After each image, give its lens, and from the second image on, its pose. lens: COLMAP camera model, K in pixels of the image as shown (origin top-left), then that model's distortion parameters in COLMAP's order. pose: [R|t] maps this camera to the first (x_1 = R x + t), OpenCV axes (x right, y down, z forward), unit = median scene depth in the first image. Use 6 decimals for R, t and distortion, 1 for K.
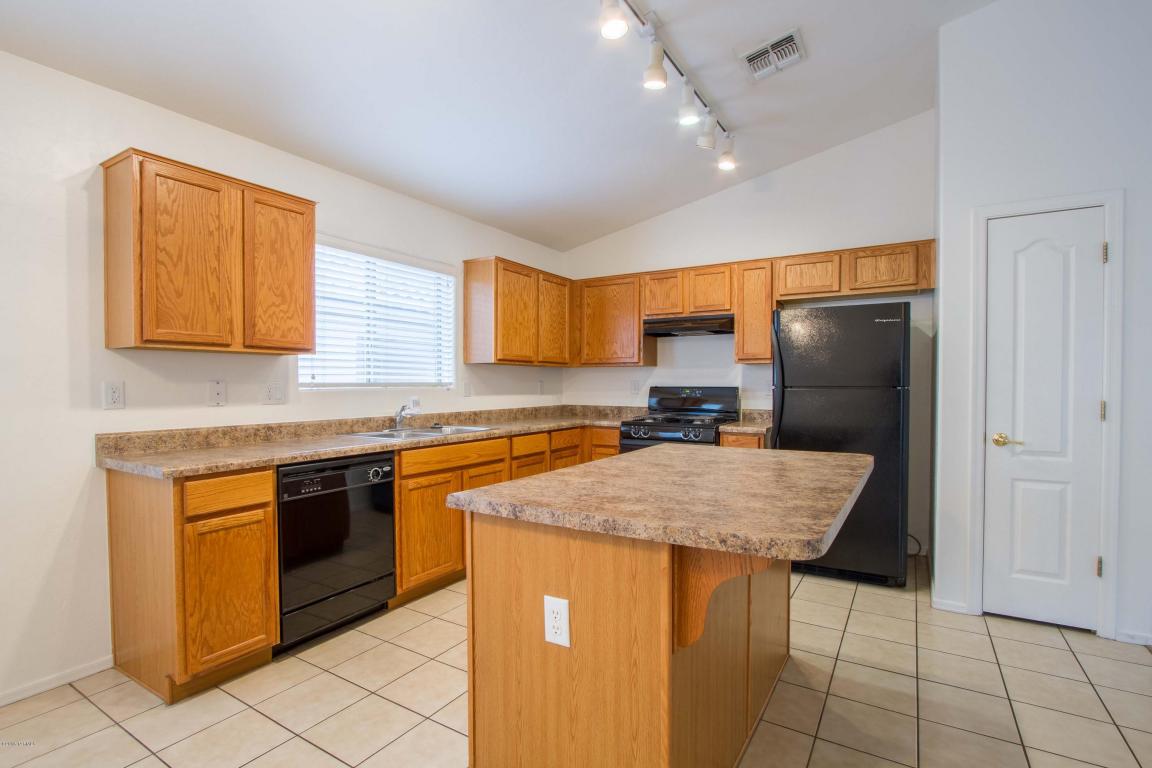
lens RADIAL K [[546.0, 0, 601.5], [0, 546.0, 390.8], [0, 0, 1]] dist [-0.013180, 0.000476]
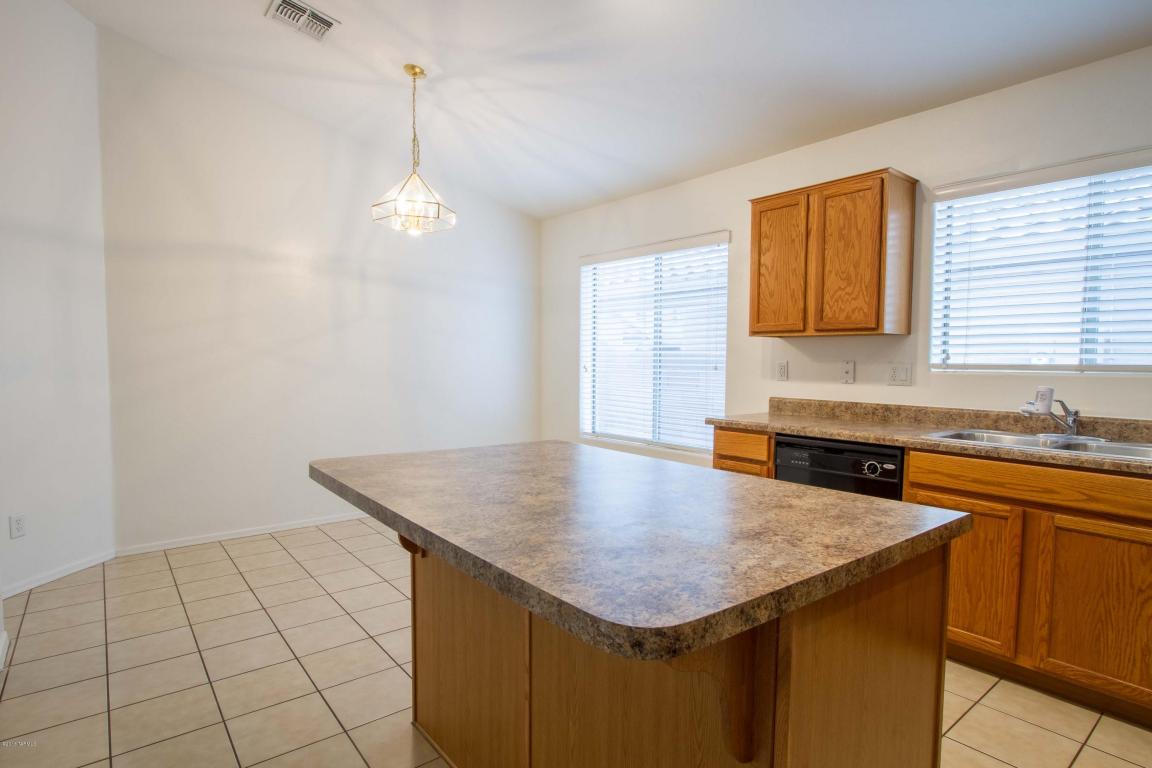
lens RADIAL K [[587.8, 0, 583.6], [0, 587.8, 391.8], [0, 0, 1]] dist [-0.004850, -0.000890]
pose [[-0.334723, 0.050434, -0.940966, 0.603982], [-0.020941, 0.997922, 0.060936, -0.016609], [0.942084, 0.040101, -0.332971, 0.855491]]
